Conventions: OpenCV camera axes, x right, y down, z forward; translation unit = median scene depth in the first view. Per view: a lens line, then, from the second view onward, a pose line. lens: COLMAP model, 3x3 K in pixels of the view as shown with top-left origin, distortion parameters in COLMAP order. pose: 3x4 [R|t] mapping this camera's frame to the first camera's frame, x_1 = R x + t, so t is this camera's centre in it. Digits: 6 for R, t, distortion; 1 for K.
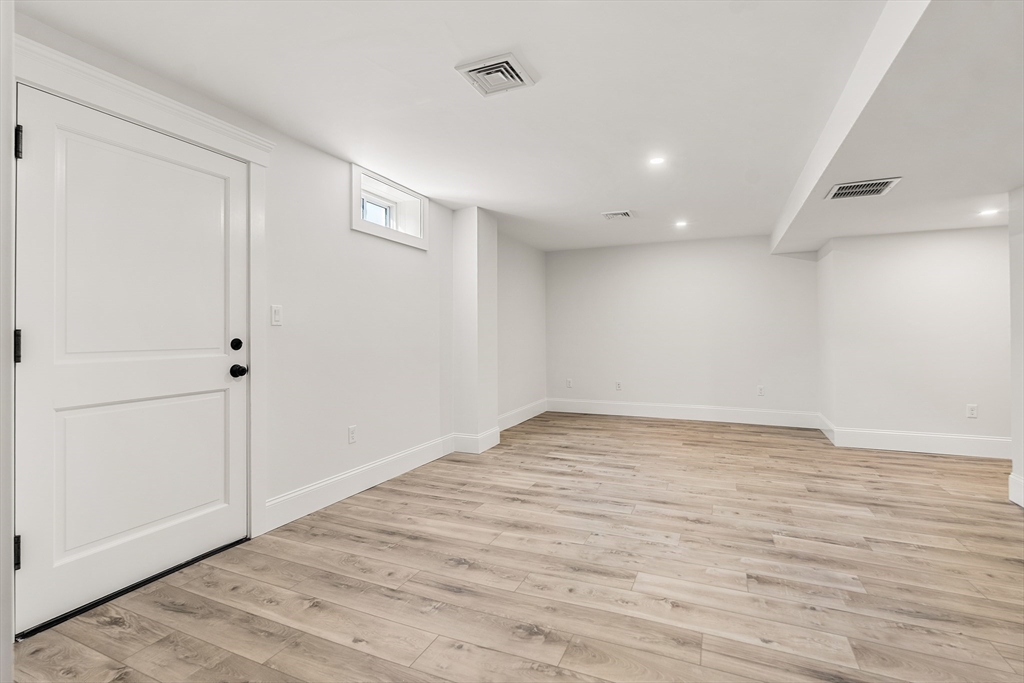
lens RADIAL K [[465.2, 0, 513.3], [0, 465.2, 343.1], [0, 0, 1]] dist [-0.003384, -0.000725]
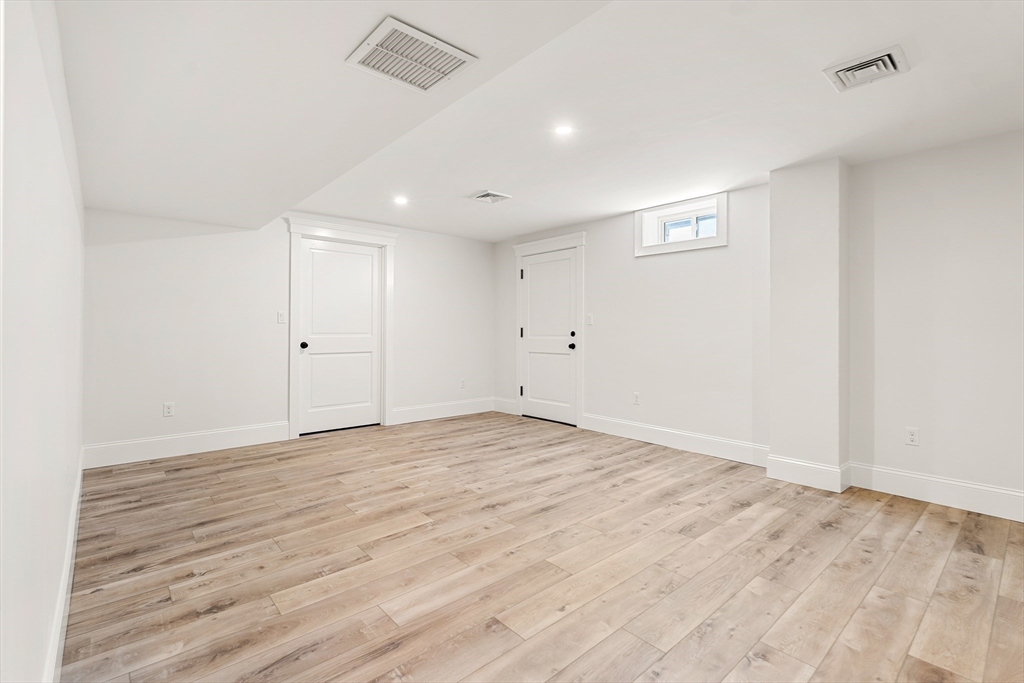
lens RADIAL K [[465.2, 0, 513.3], [0, 465.2, 343.1], [0, 0, 1]] dist [-0.003384, -0.000725]
pose [[-0.414215, 0.025080, -0.909834, 1.371558], [-0.016697, 0.999243, 0.035146, -0.022758], [0.910026, 0.029750, -0.413482, 1.525289]]
